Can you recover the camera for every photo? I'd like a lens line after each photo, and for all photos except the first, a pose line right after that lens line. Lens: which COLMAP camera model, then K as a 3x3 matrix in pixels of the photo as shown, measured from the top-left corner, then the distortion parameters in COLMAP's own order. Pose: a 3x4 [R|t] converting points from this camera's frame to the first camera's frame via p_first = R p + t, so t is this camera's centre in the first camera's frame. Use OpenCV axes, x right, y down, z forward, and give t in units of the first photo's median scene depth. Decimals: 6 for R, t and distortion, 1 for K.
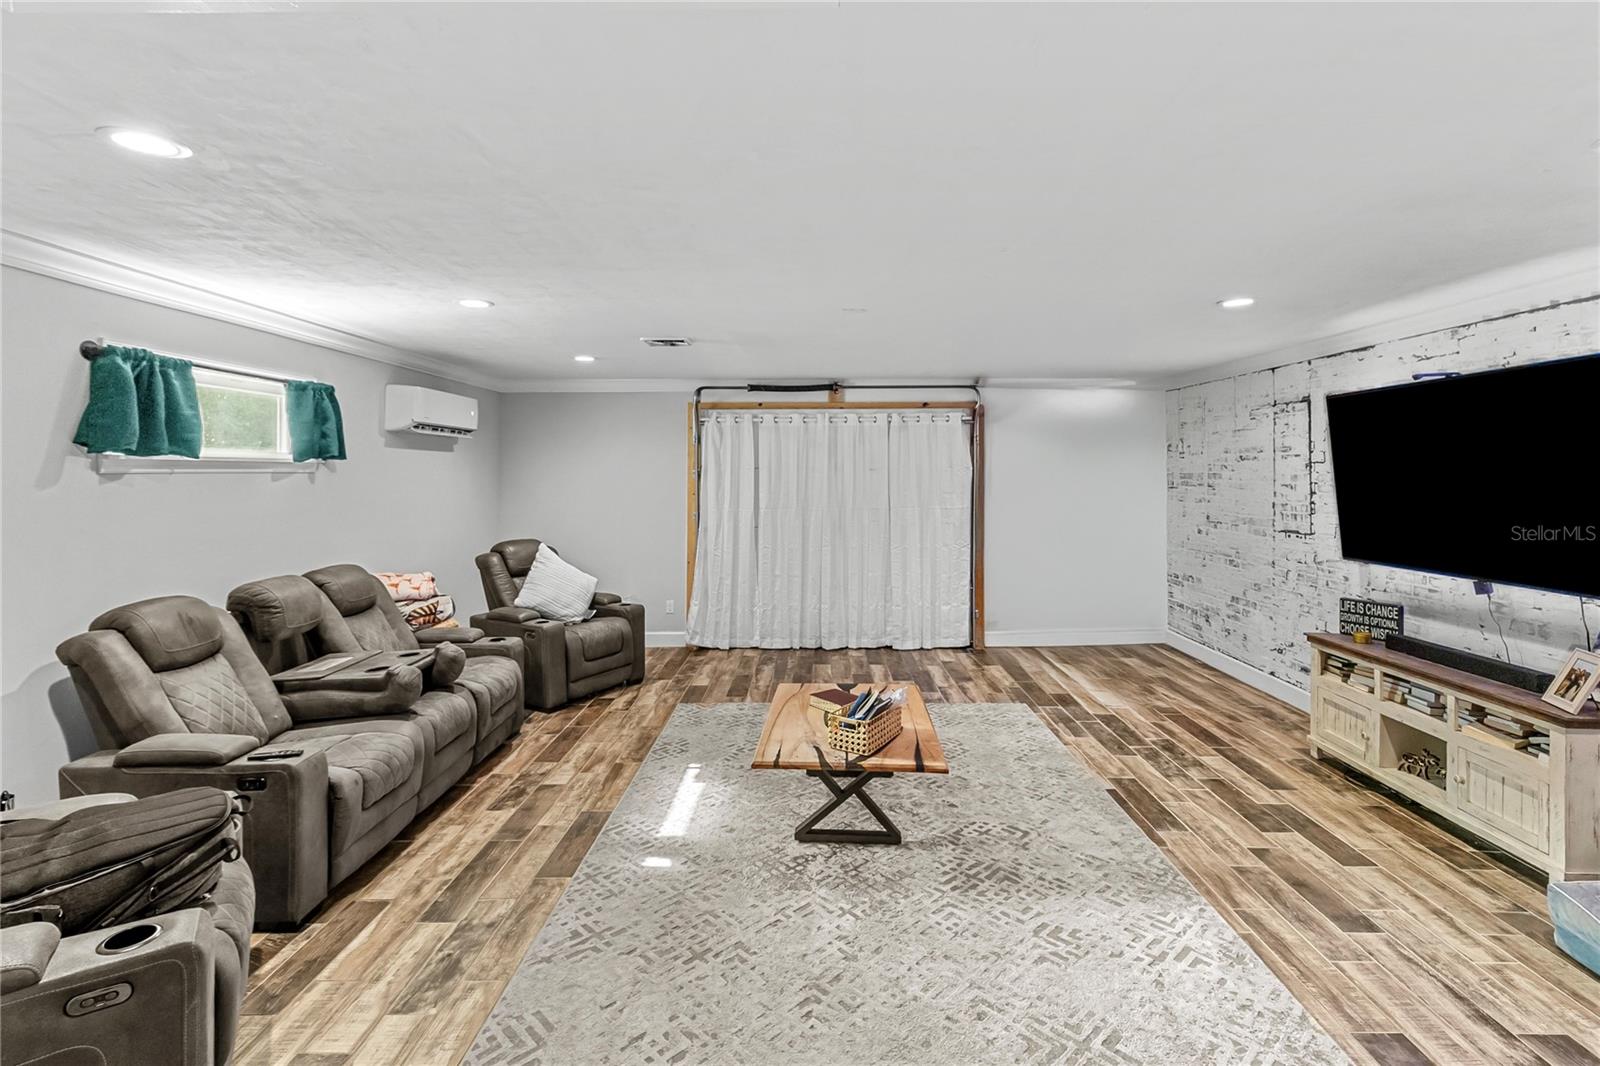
lens RADIAL K [[758.7, 0, 807.3], [0, 758.7, 464.4], [0, 0, 1]] dist [0.002351, 0.000278]
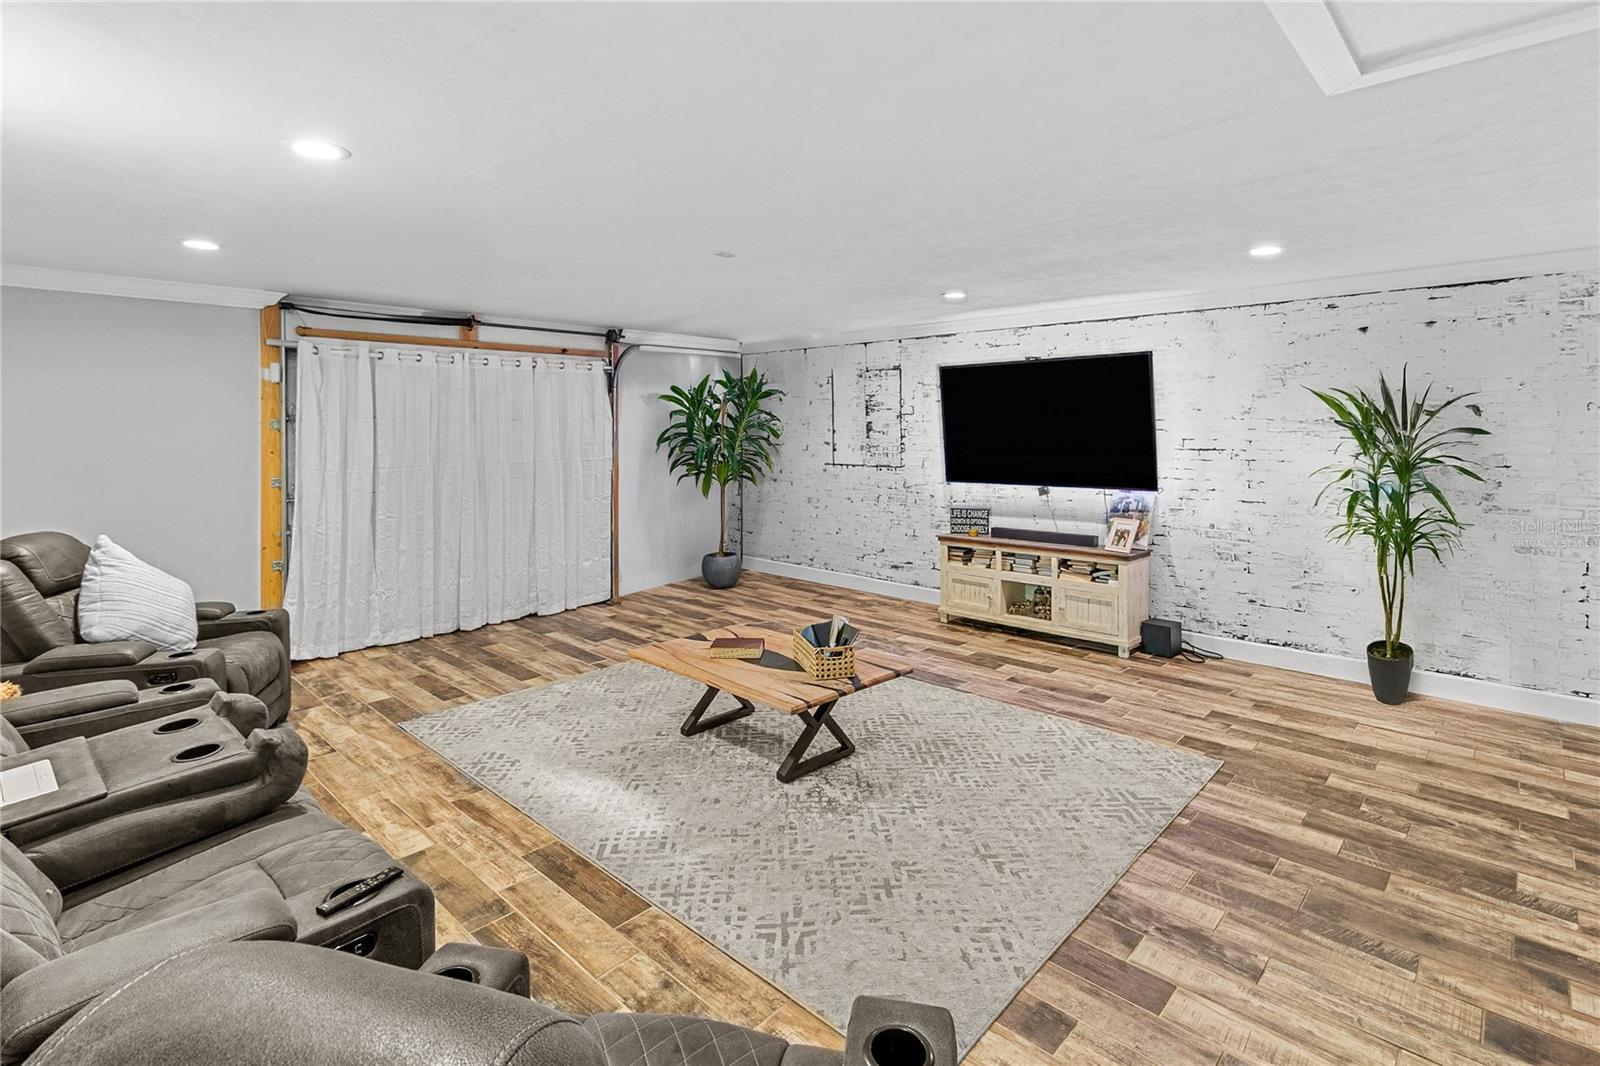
lens RADIAL K [[770.3, 0, 799.3], [0, 770.3, 422.8], [0, 0, 1]] dist [-0.000023, 0.000336]
pose [[0.680679, 0.002001, 0.732579, -0.573787], [-0.003178, 0.999995, 0.000221, 0.015637], [-0.732575, -0.002478, 0.680682, 0.226966]]
